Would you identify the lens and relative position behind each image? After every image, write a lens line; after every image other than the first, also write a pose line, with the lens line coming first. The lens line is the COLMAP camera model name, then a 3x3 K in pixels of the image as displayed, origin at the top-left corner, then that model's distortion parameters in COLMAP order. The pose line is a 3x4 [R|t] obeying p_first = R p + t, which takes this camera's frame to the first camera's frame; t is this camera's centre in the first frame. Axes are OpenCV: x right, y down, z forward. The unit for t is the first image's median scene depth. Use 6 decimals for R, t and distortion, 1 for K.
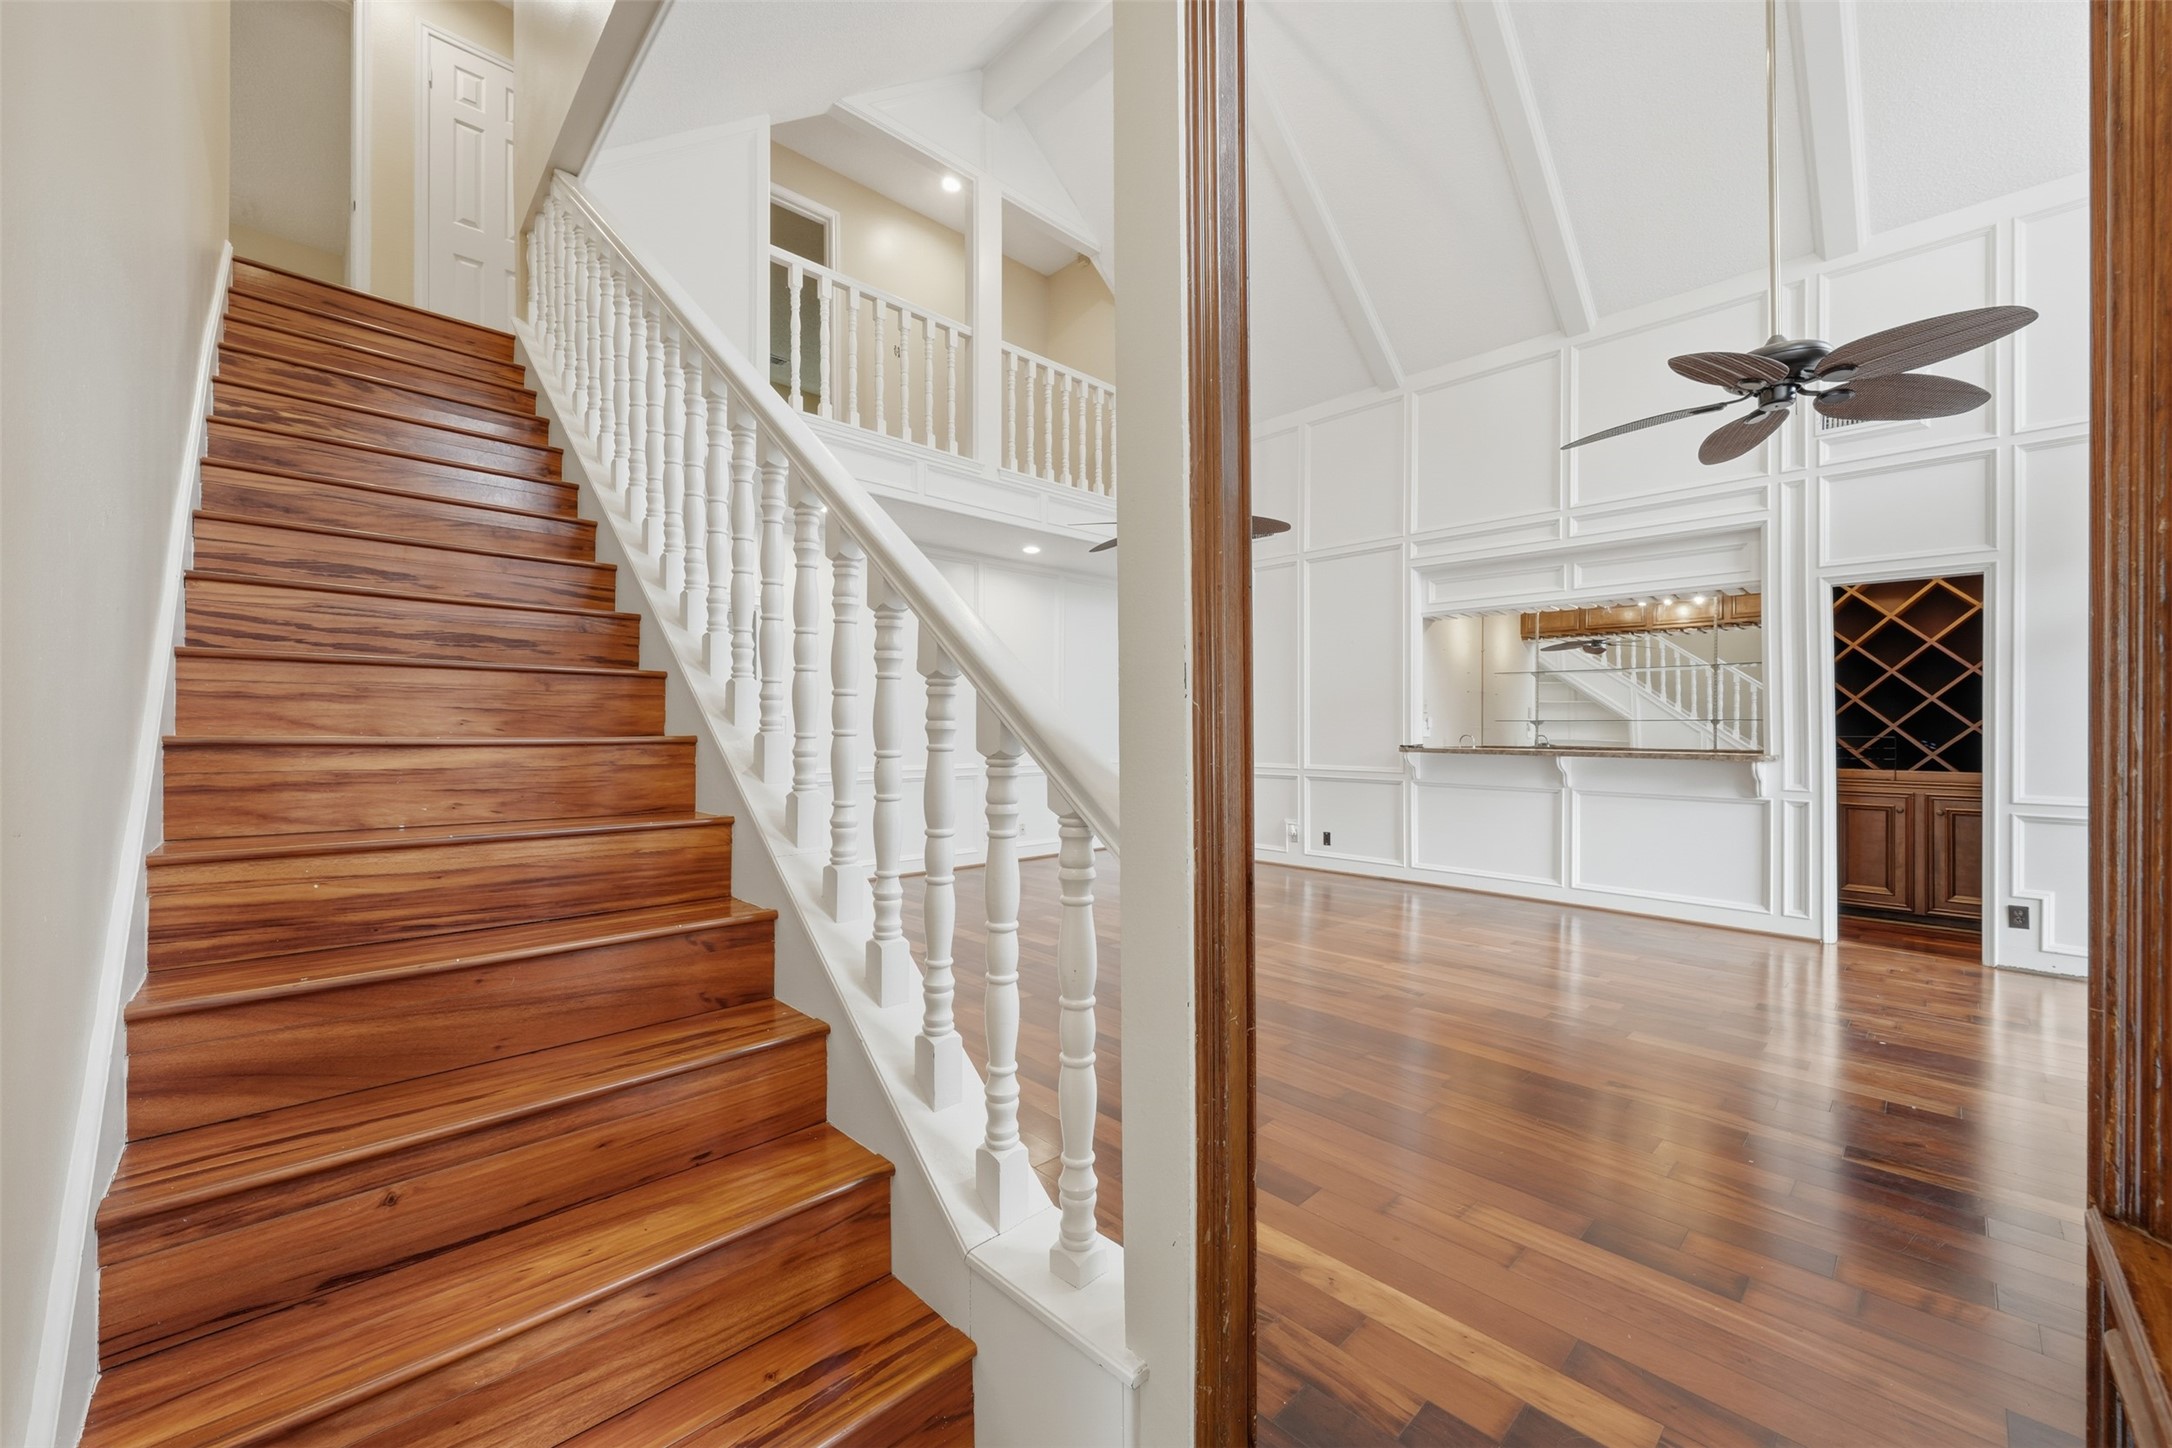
lens RADIAL K [[846.7, 0, 1092.0], [0, 846.7, 729.8], [0, 0, 1]] dist [-0.001648, 0.001235]
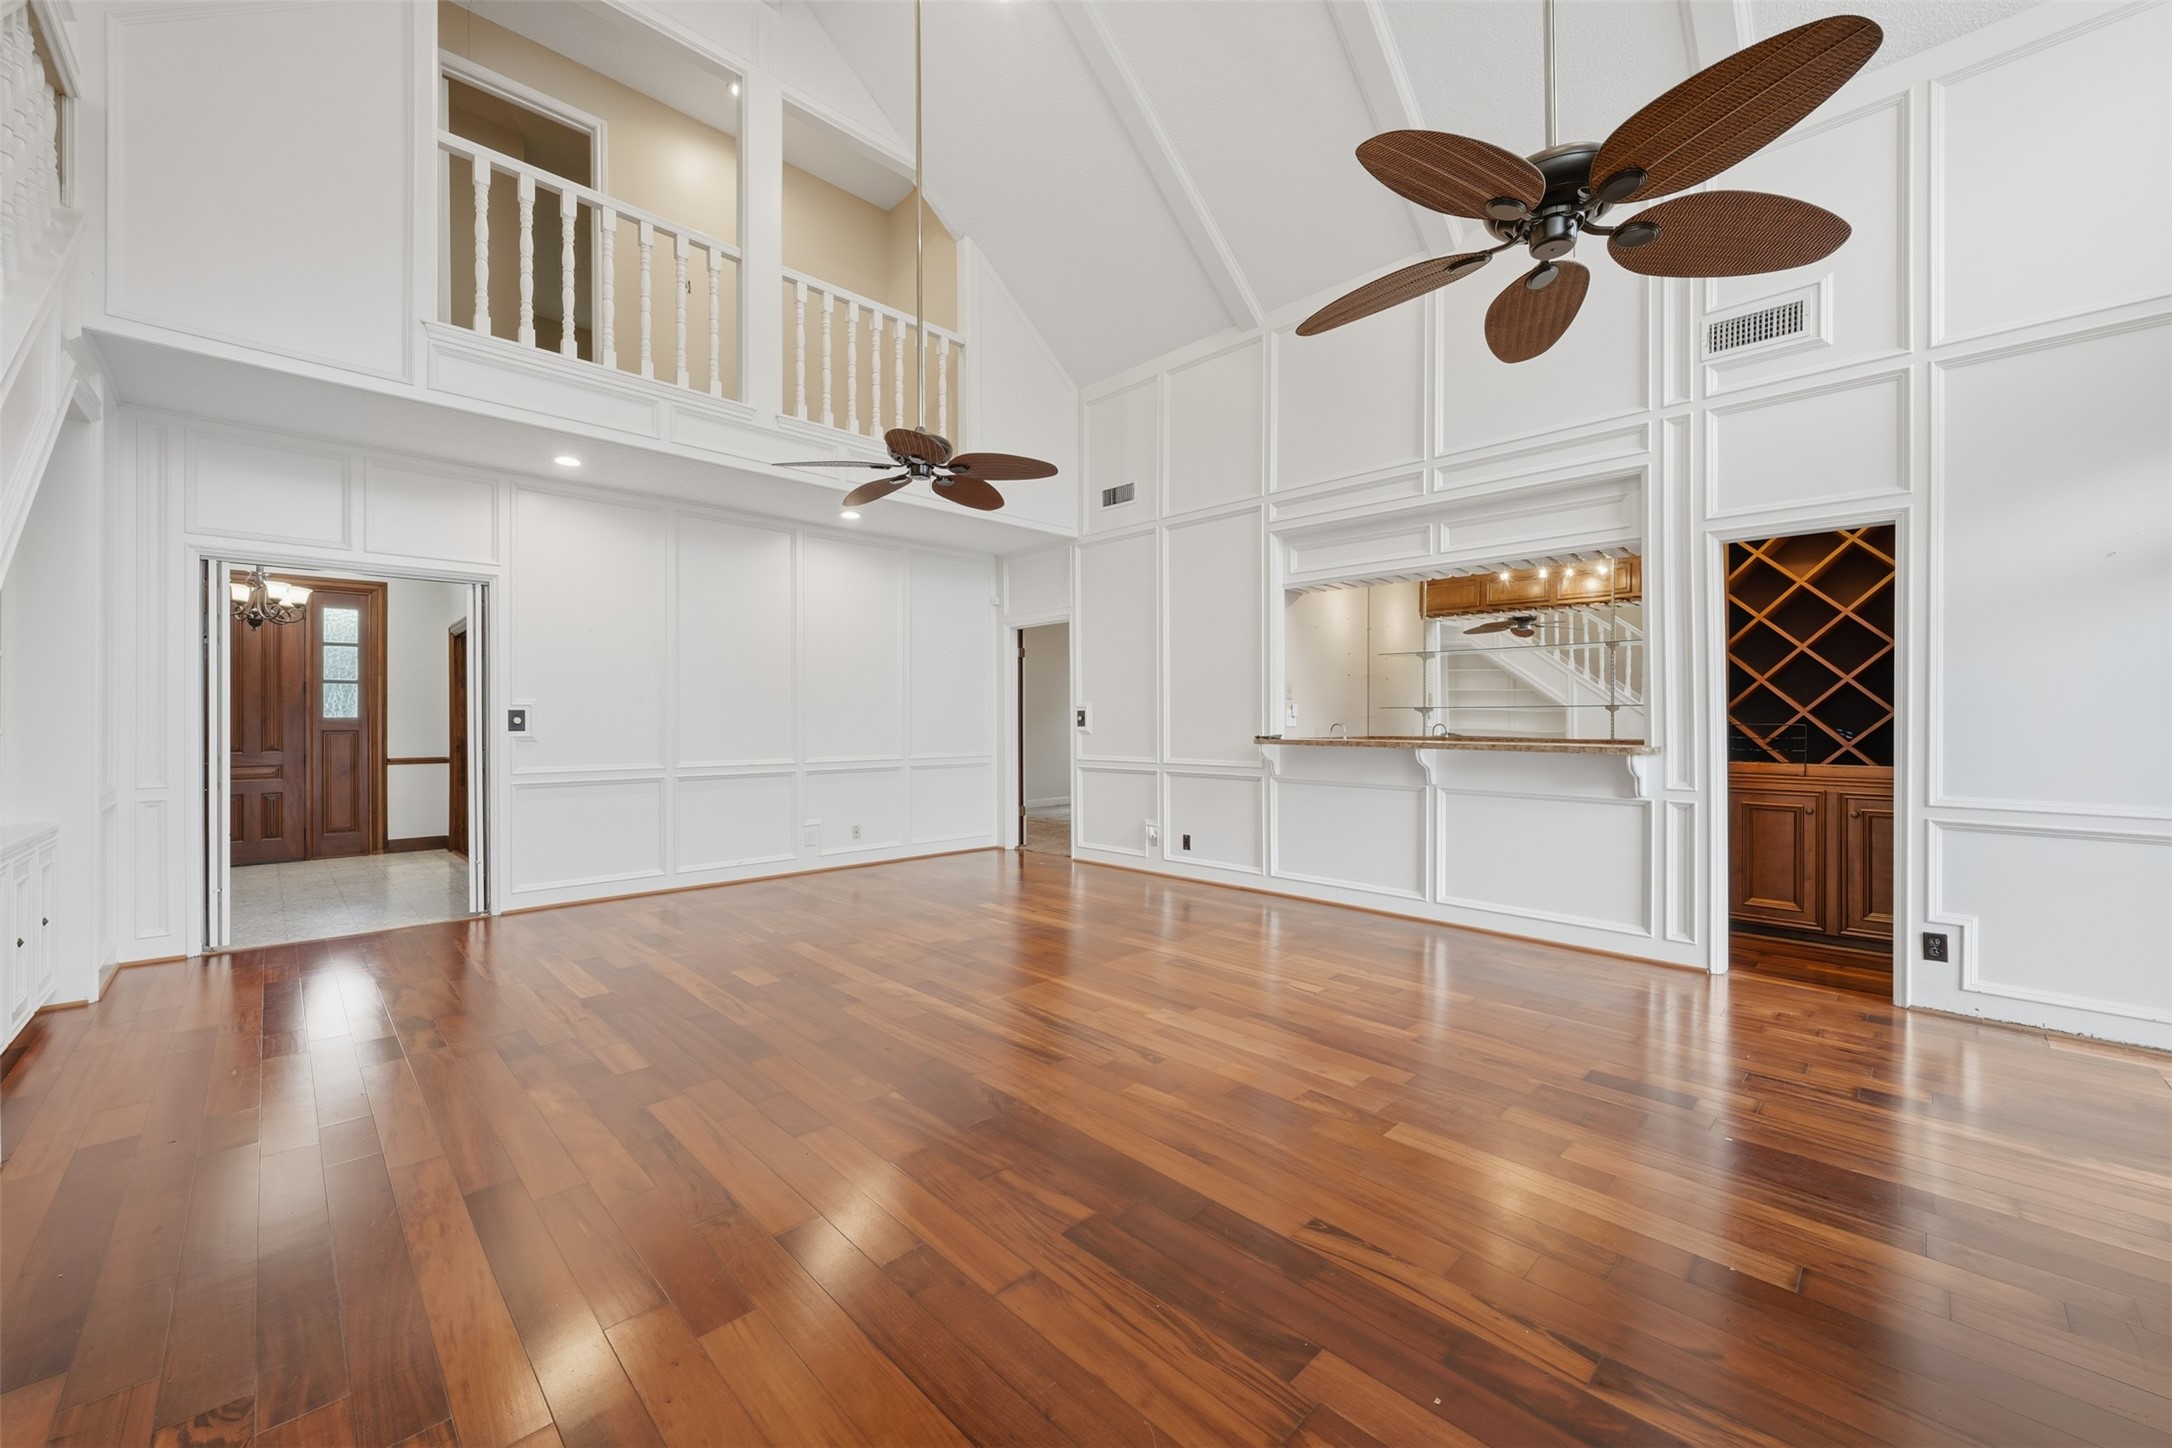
lens RADIAL K [[846.7, 0, 1086.1], [0, 846.7, 723.6], [0, 0, 1]] dist [-0.001648, 0.001235]
pose [[0.999914, -0.003966, 0.012501, 0.217912], [0.003928, 0.999988, 0.003018, 0.002411], [-0.012513, -0.002969, 0.999917, 0.161423]]
